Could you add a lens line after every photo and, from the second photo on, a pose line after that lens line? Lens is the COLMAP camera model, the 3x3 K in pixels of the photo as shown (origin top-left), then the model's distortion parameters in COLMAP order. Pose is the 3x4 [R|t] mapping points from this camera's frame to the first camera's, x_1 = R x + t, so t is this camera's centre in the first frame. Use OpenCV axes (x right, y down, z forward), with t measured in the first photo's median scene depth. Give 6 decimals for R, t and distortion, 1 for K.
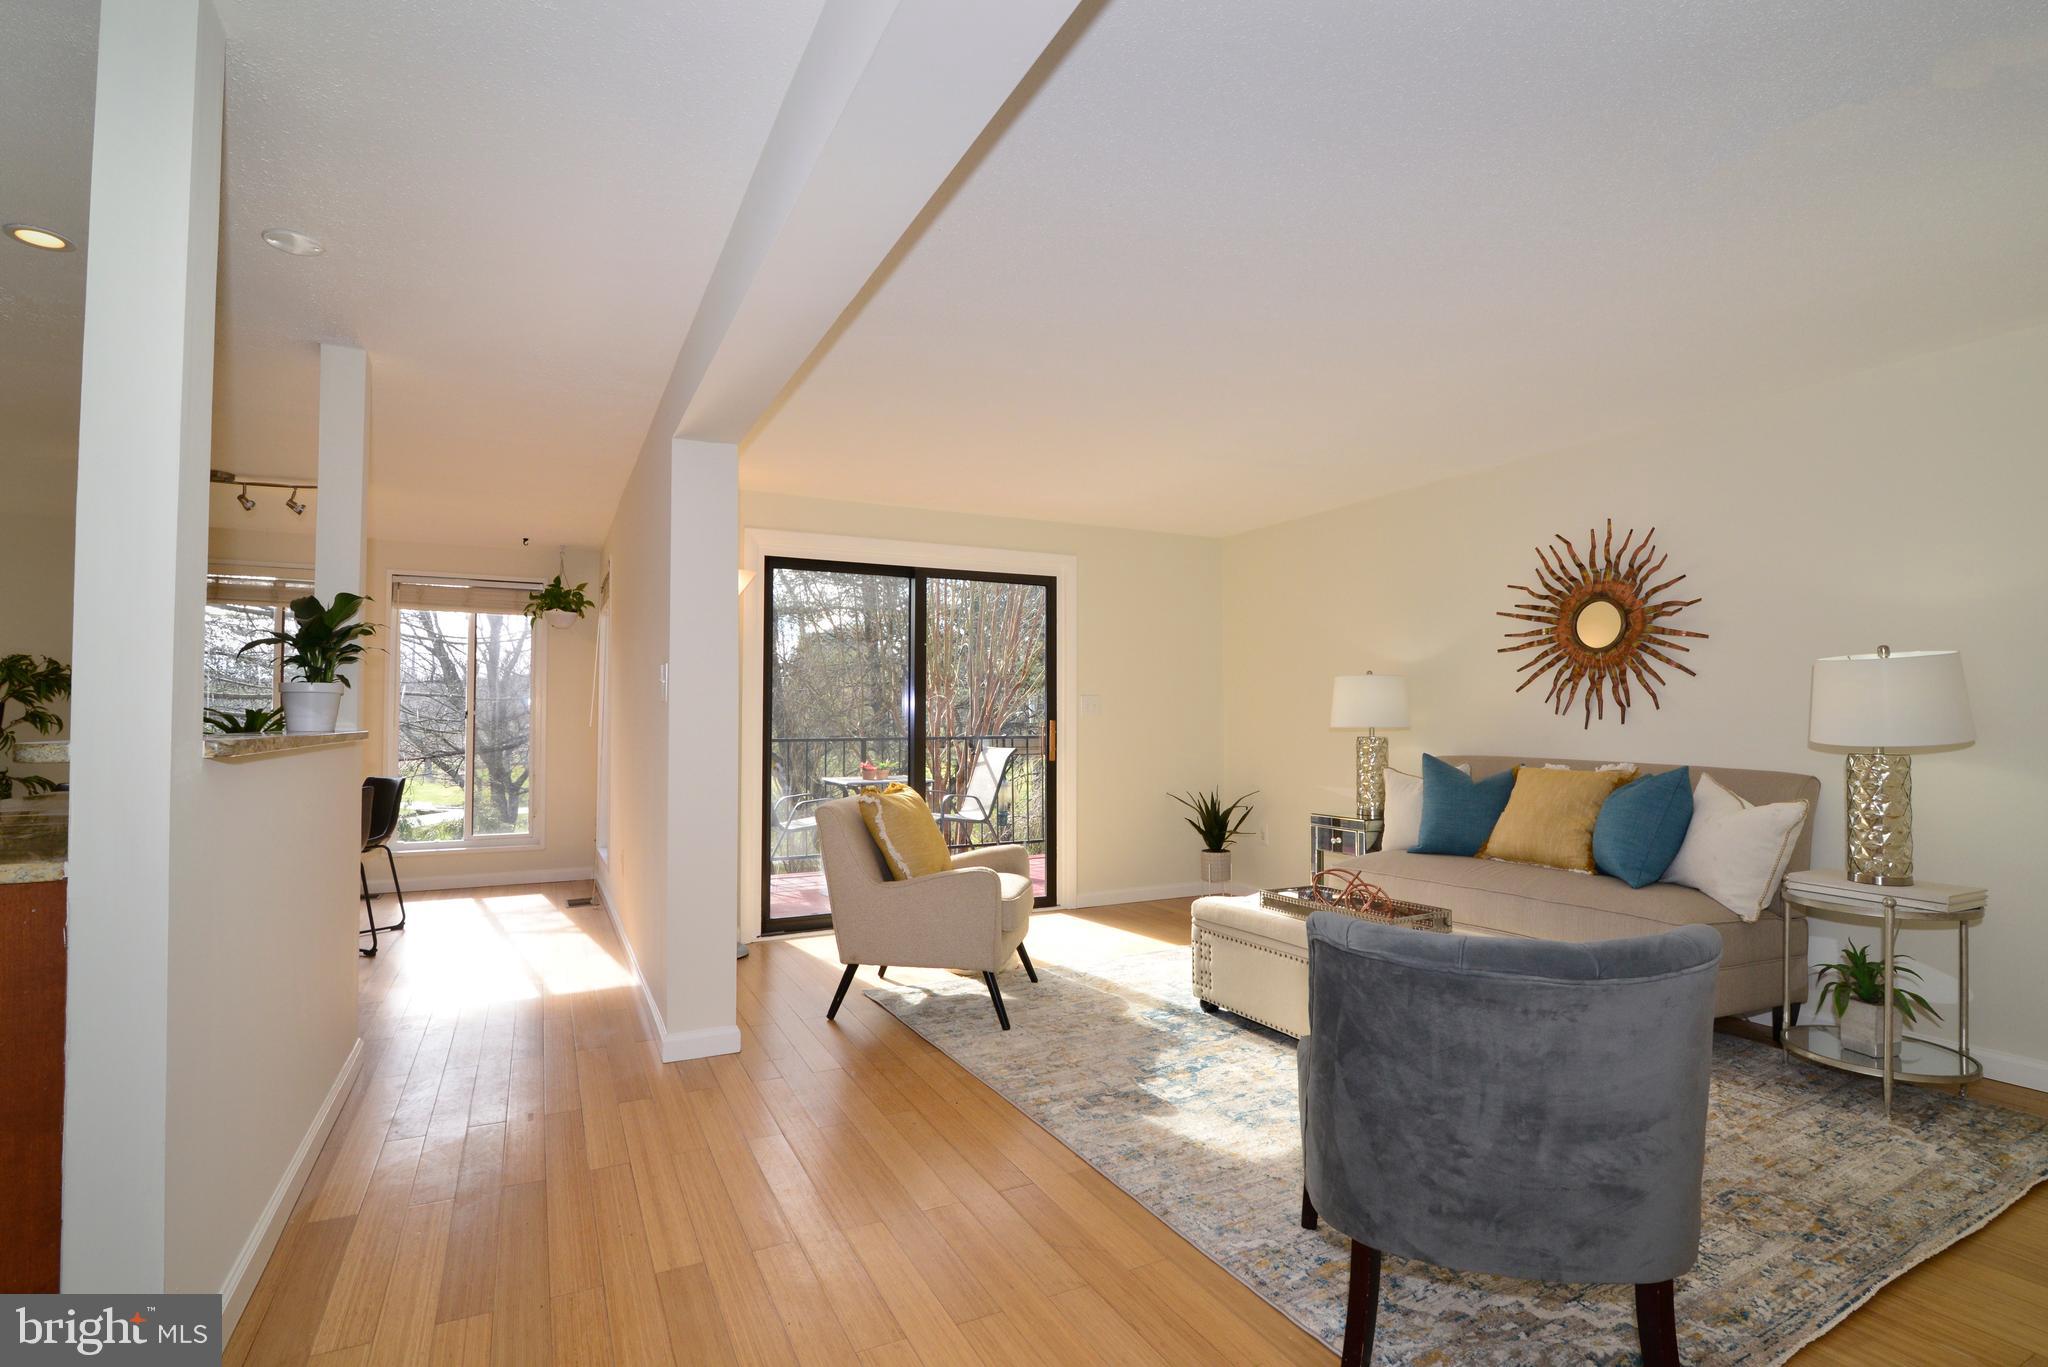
lens RADIAL K [[956.5, 0, 1013.7], [0, 956.5, 690.7], [0, 0, 1]] dist [-0.019722, 0.000021]
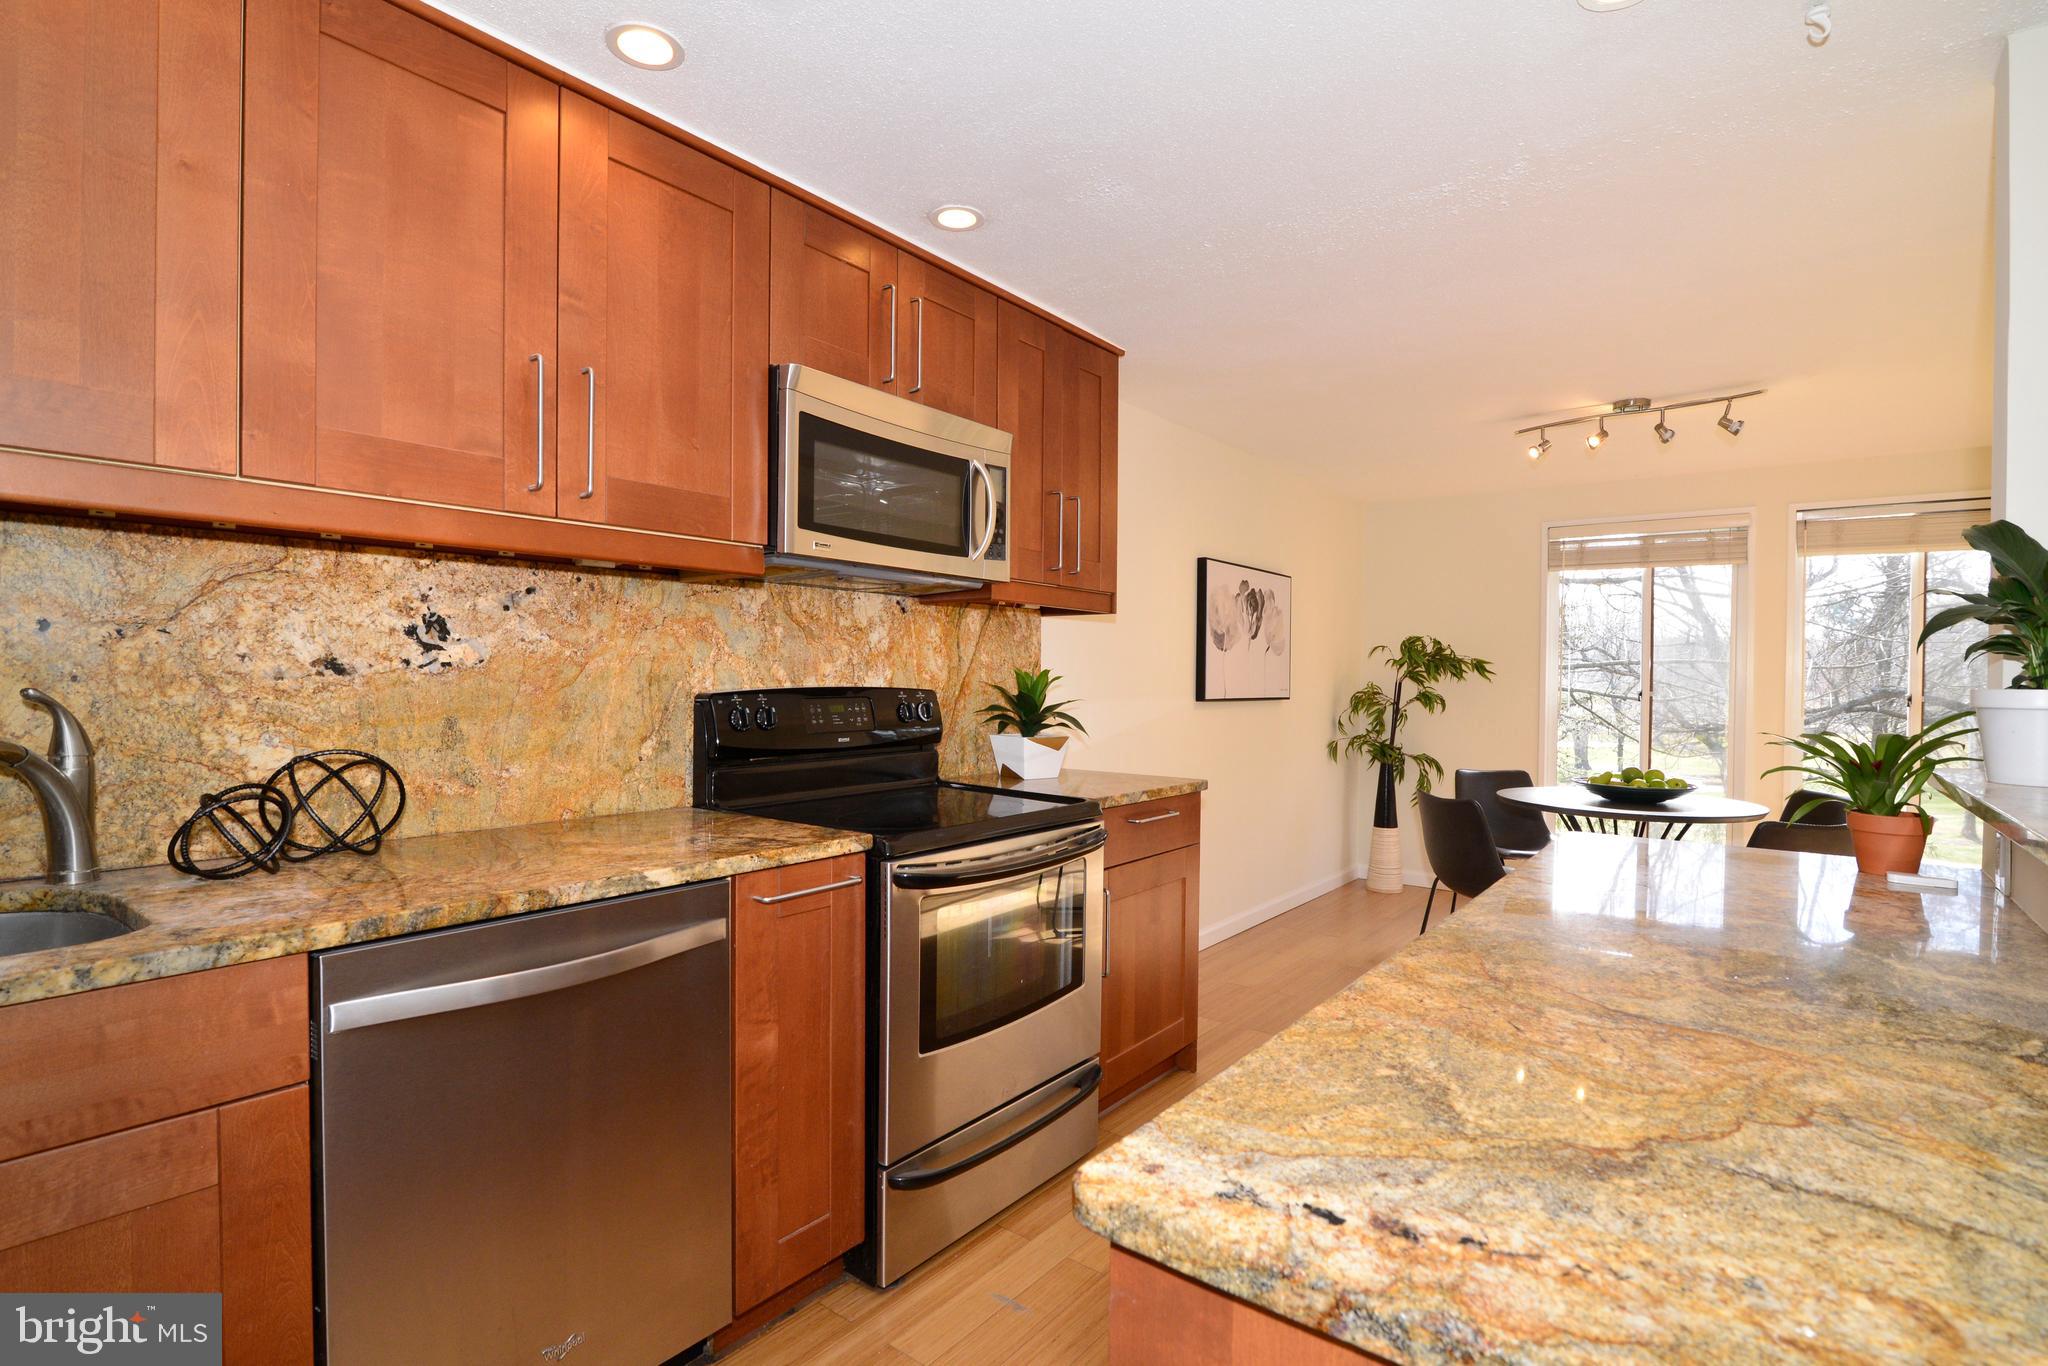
lens RADIAL K [[977.9, 0, 1019.8], [0, 977.9, 694.1], [0, 0, 1]] dist [-0.021995, 0.000274]
pose [[0.423009, 0.022902, -0.905836, -0.358001], [0.018922, 0.999239, 0.034100, -0.025276], [0.905928, -0.031565, 0.422254, 0.203287]]
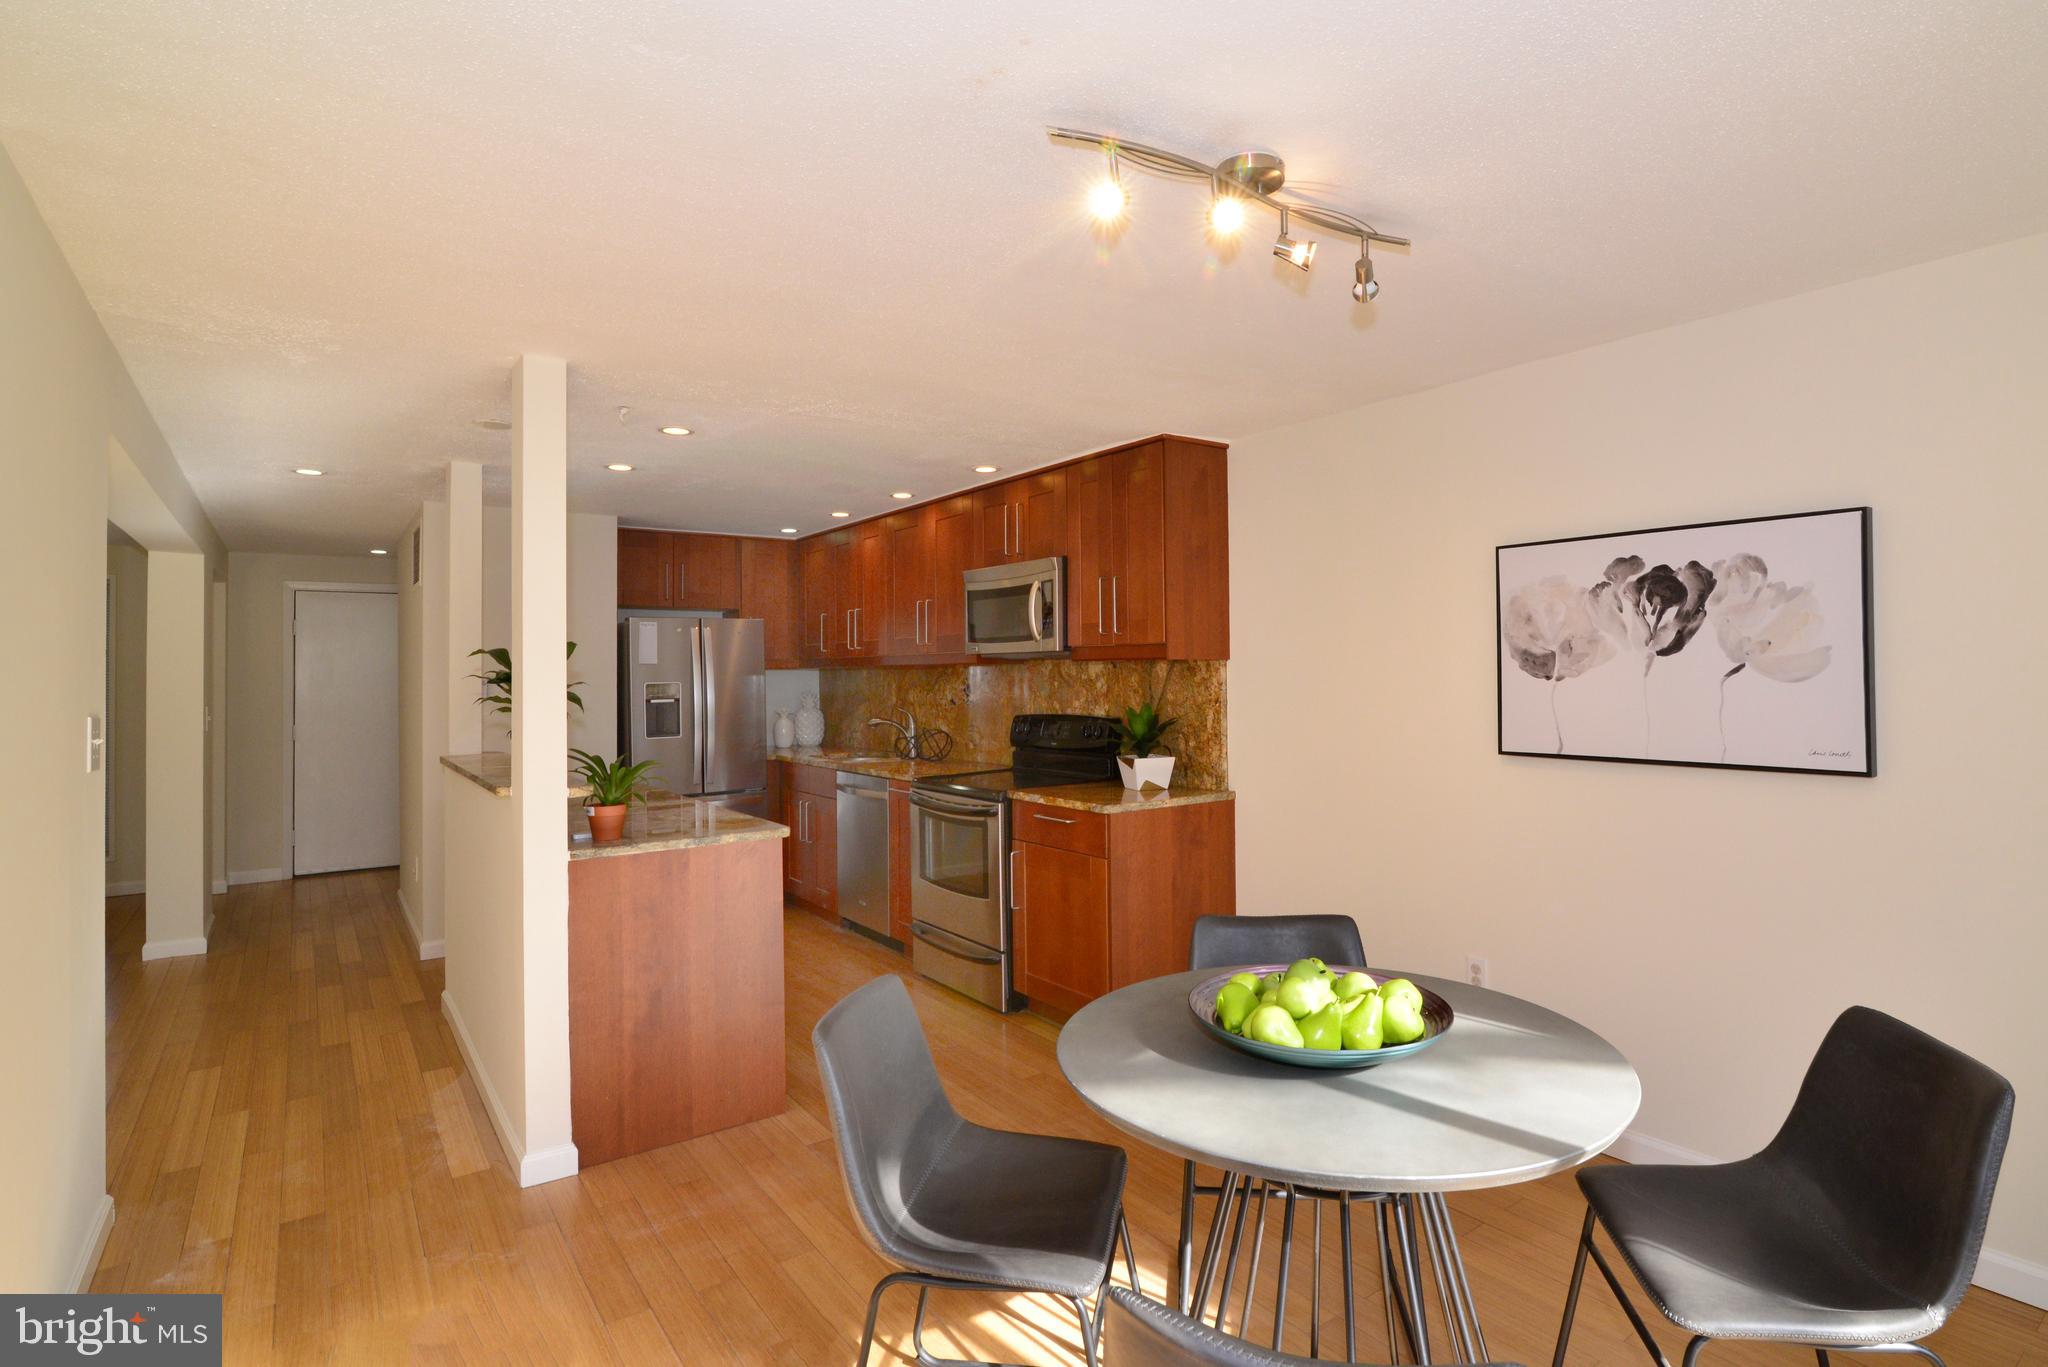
lens RADIAL K [[1018.5, 0, 1060.4], [0, 1018.5, 672.5], [0, 0, 1]] dist [0.000846, 0.000258]
pose [[-0.984754, 0.010794, -0.173617, -0.781807], [0.017171, 0.999230, -0.035265, -0.017186], [0.173103, -0.037709, -0.984182, 1.558596]]
